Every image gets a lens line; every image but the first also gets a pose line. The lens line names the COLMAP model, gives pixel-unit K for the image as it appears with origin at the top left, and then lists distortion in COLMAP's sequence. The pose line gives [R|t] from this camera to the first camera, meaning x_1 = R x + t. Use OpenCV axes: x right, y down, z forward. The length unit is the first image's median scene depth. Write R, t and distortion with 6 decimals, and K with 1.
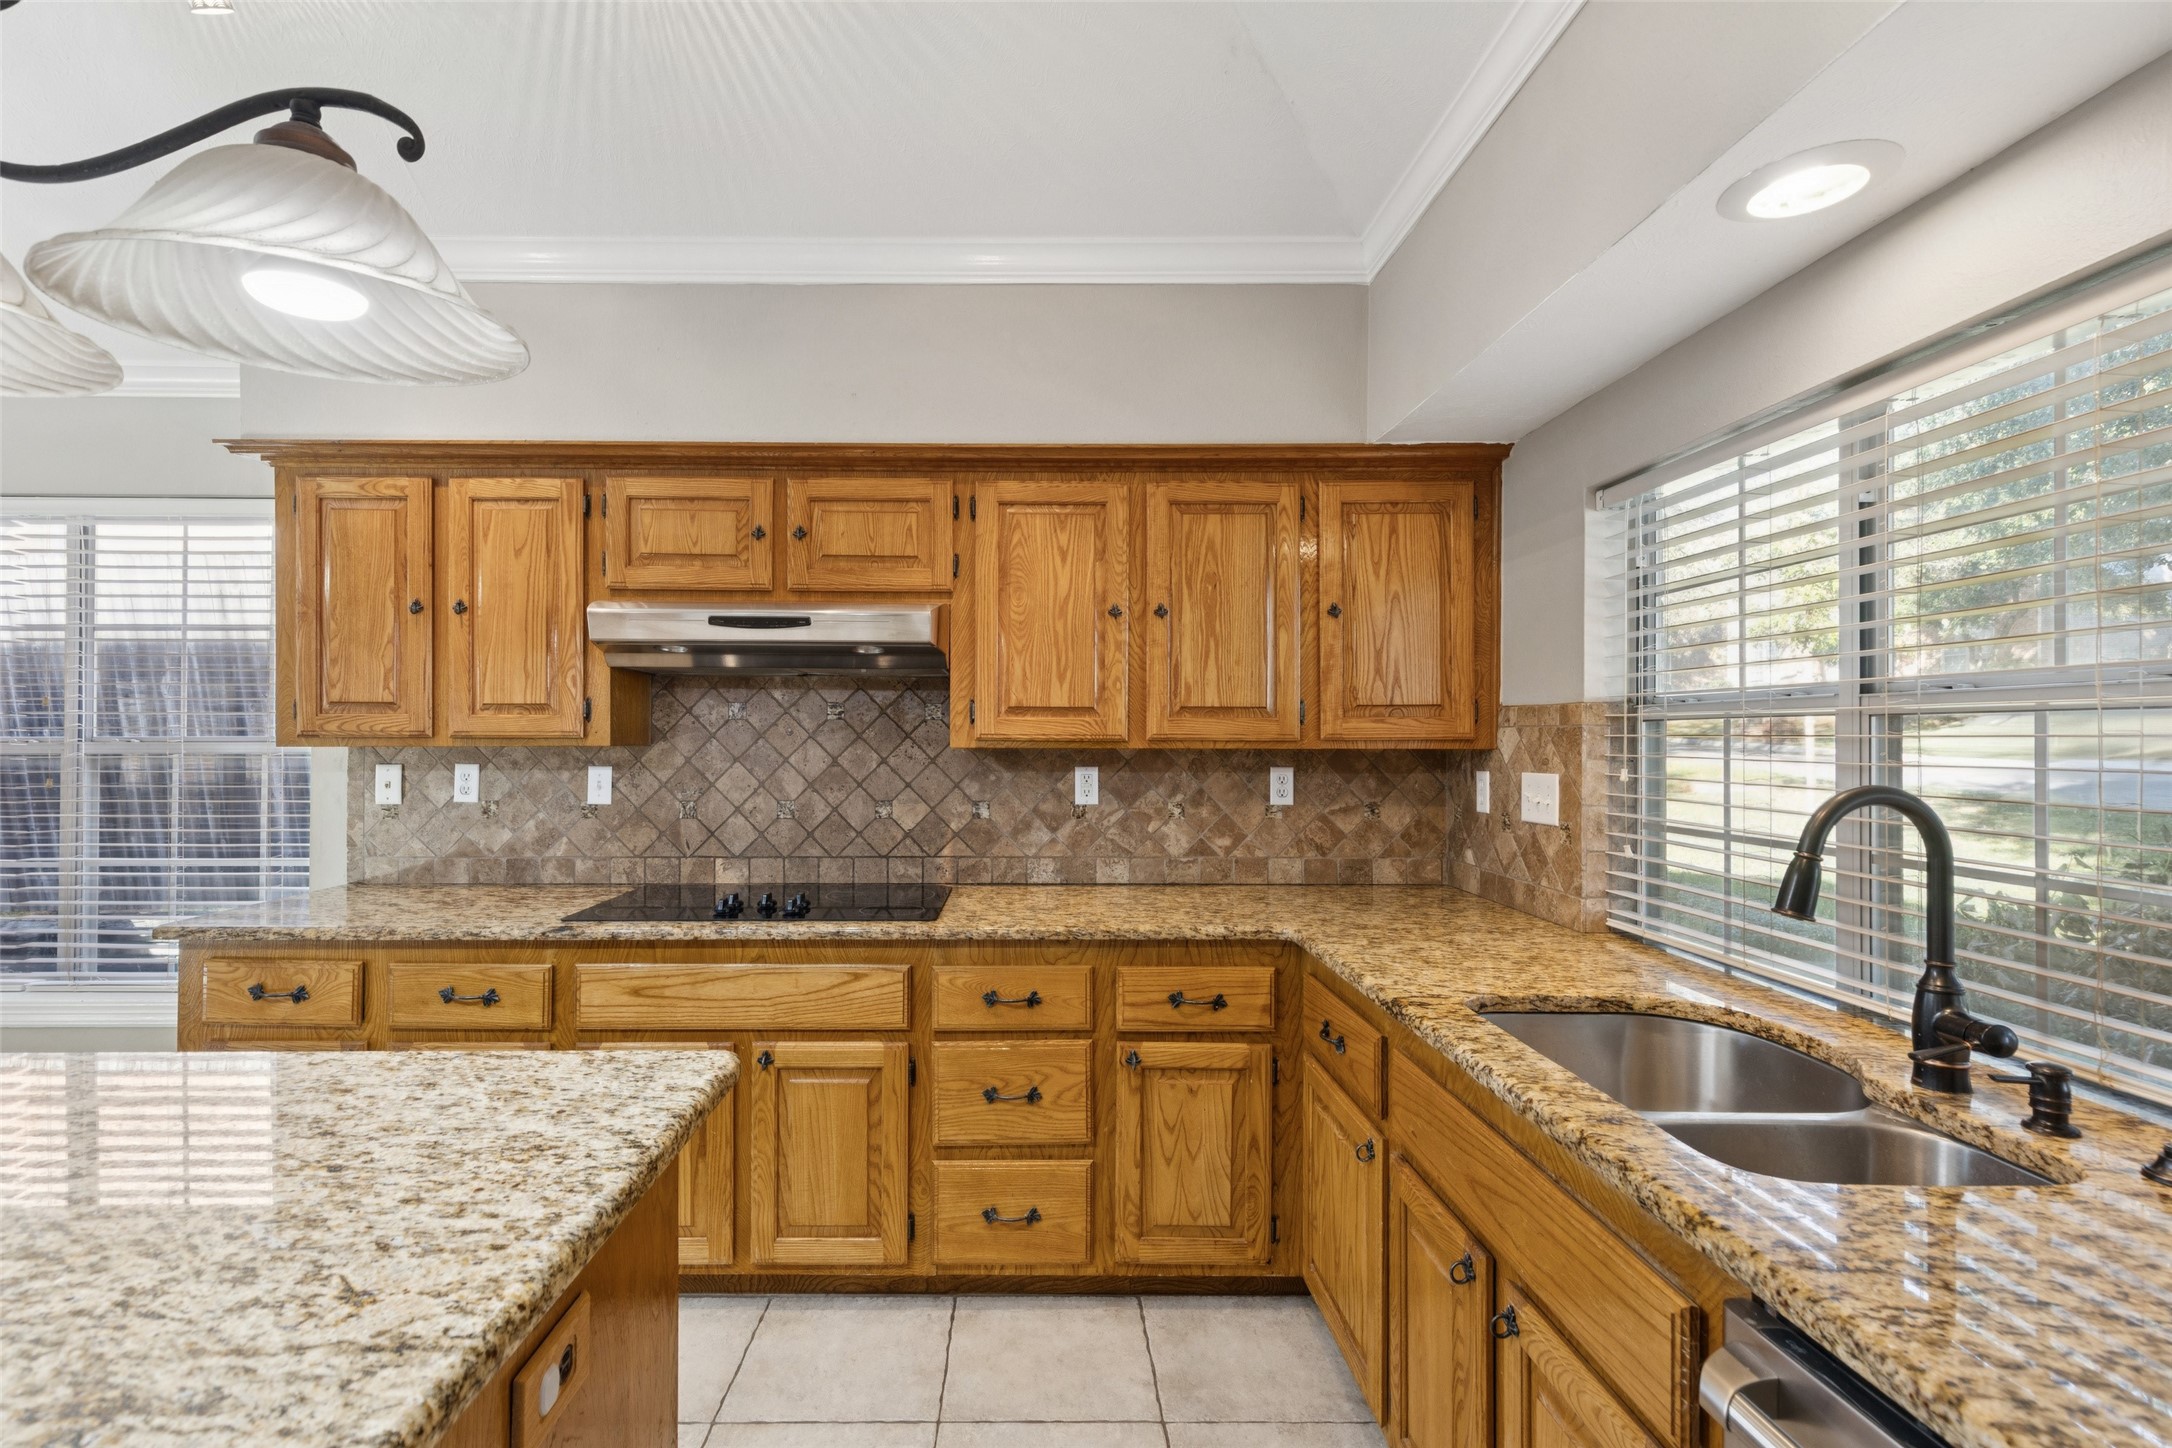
lens RADIAL K [[1022.0, 0, 1086.0], [0, 1022.0, 724.0], [0, 0, 1]] dist [0.022461, -0.000041]
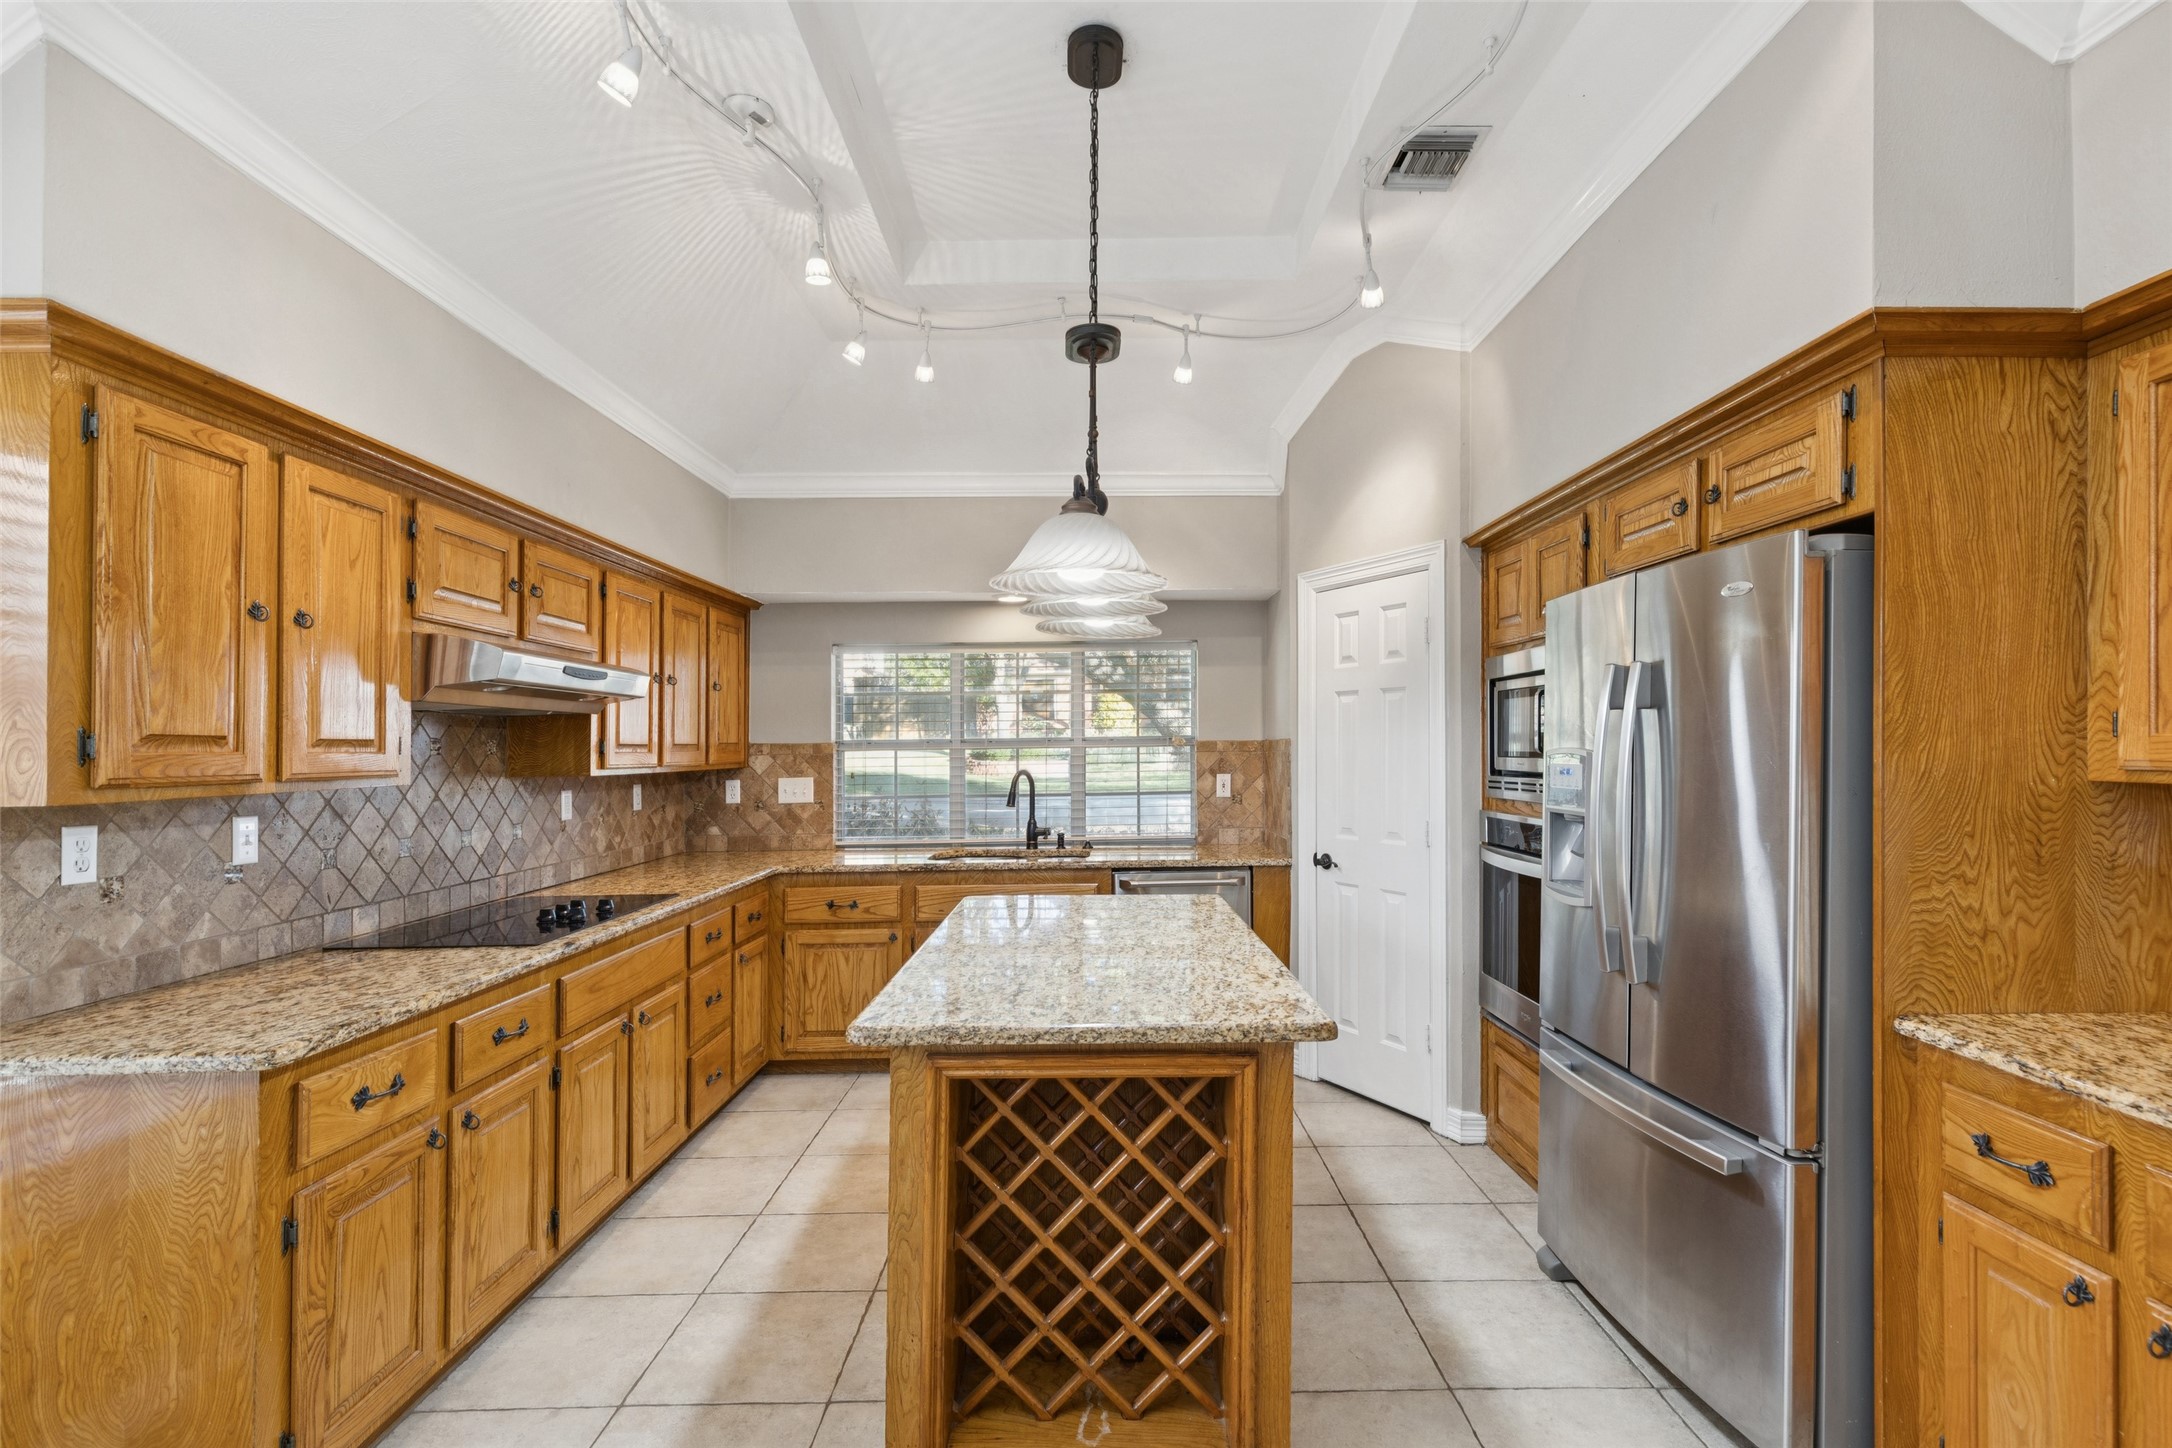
lens RADIAL K [[989.2, 0, 1086.0], [0, 989.2, 736.0], [0, 0, 1]] dist [0.020419, 0.000013]
pose [[0.017793, 0.010184, 0.999790, -1.241150], [0.004540, 0.999937, -0.010266, -0.009831], [-0.999831, 0.004722, 0.017745, 0.336650]]
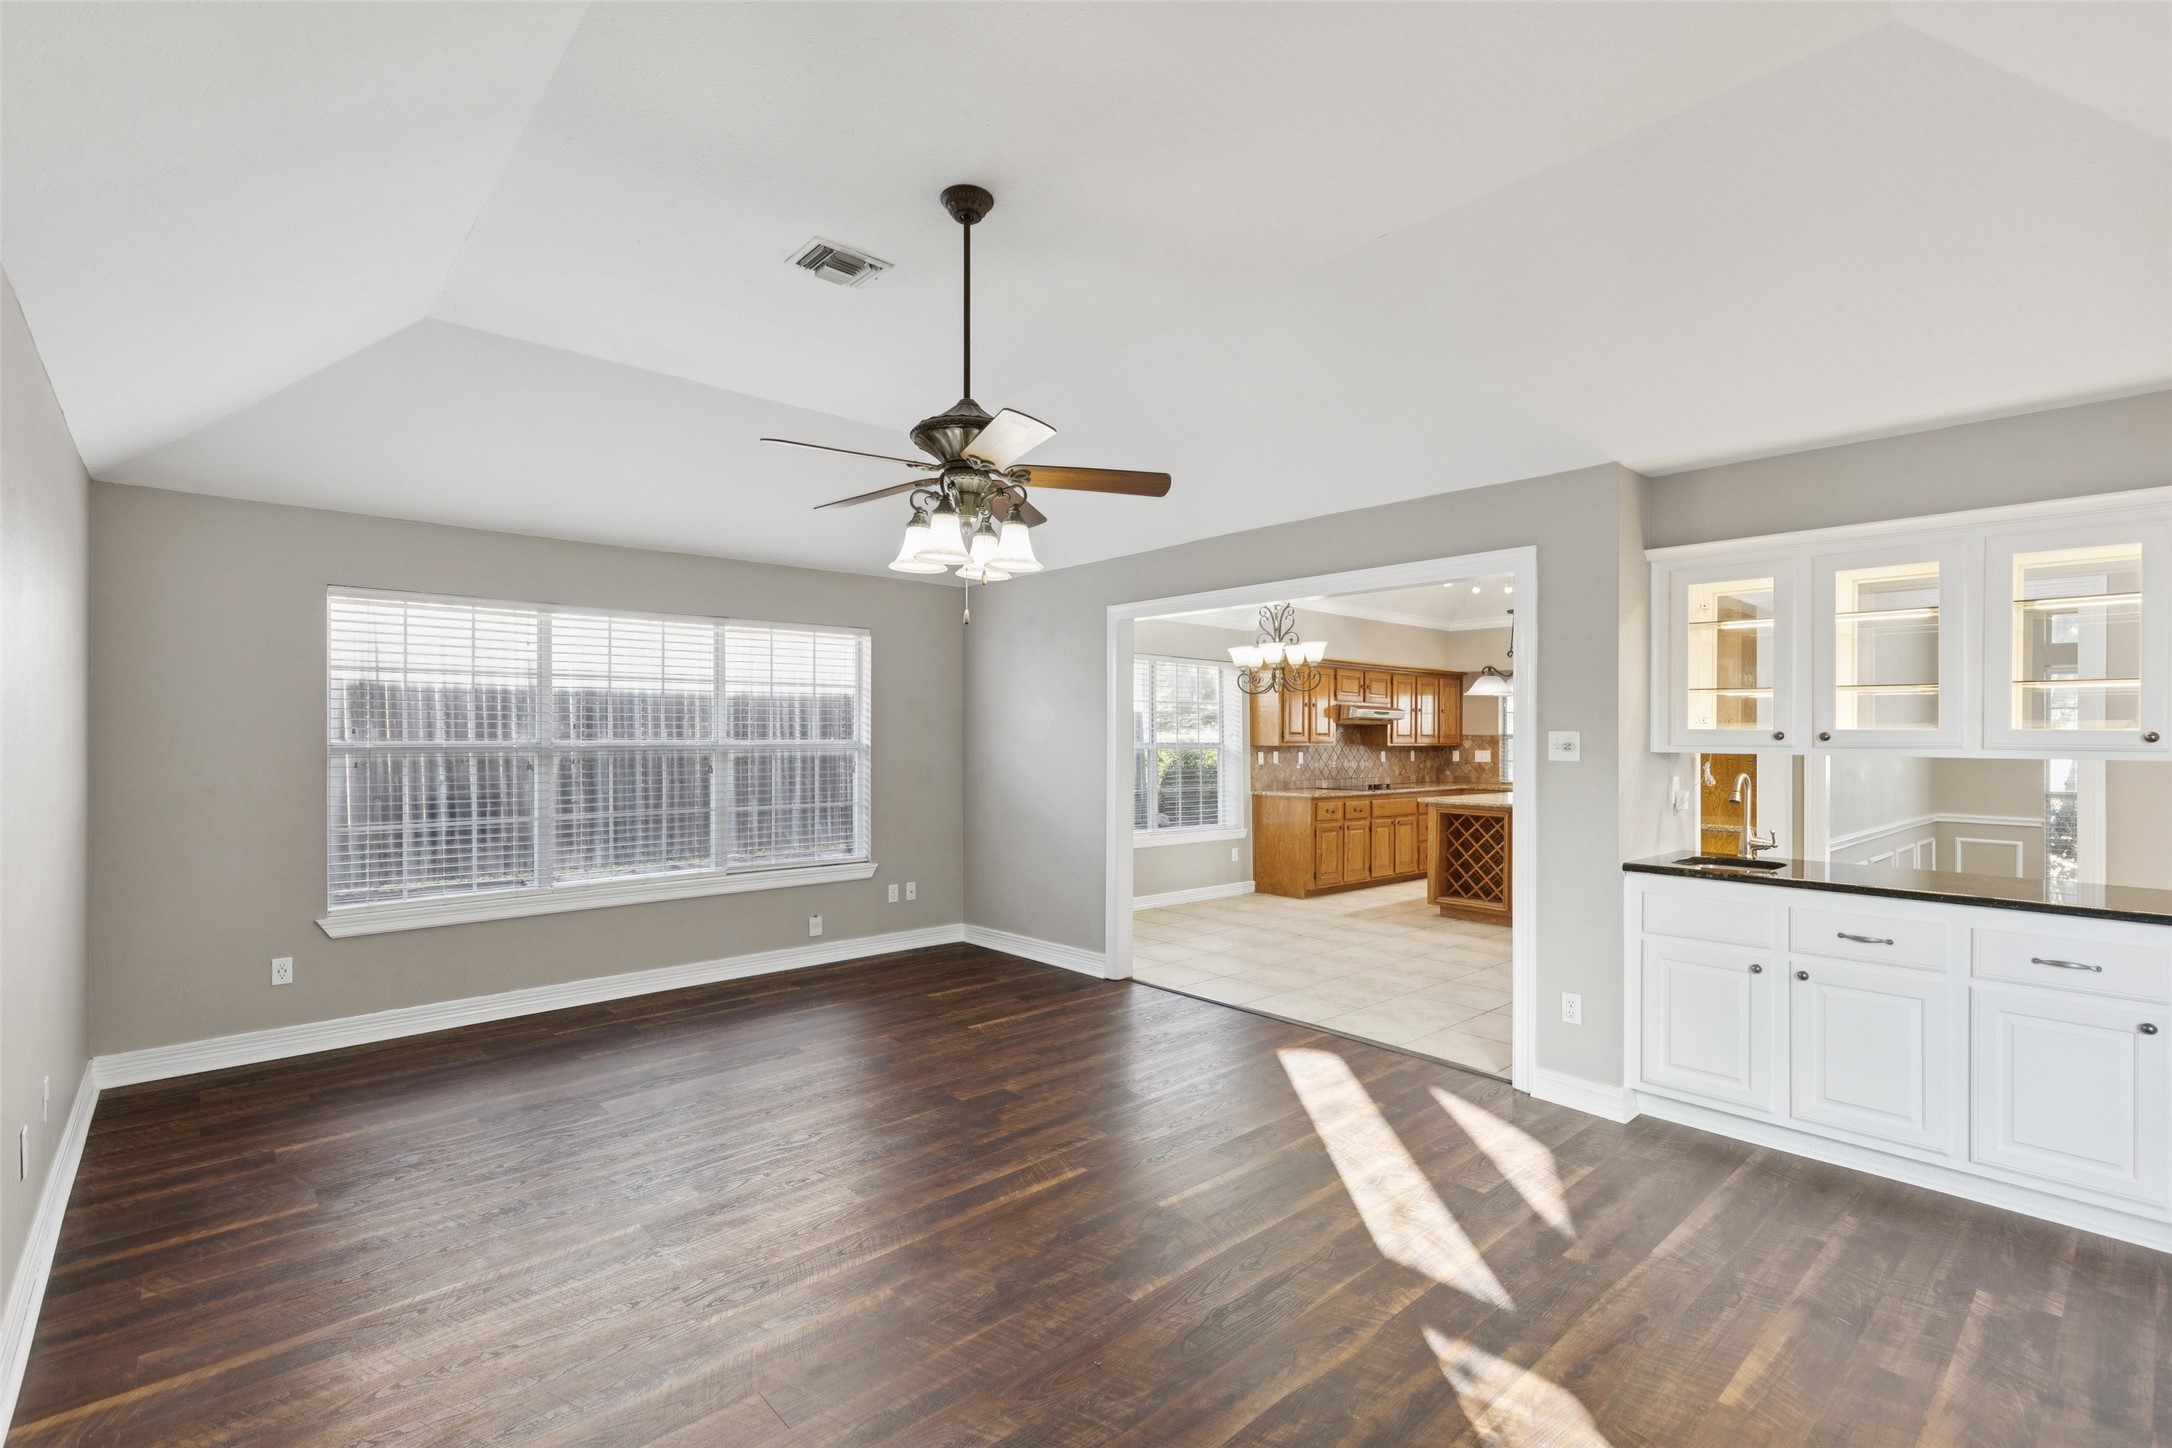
lens RADIAL K [[989.2, 0, 1086.0], [0, 989.2, 736.0], [0, 0, 1]] dist [0.020419, 0.000013]
pose [[0.756208, 0.003148, 0.654323, -3.054033], [-0.006615, 0.999974, 0.002835, -0.013076], [-0.654298, -0.006473, 0.756210, -0.929751]]
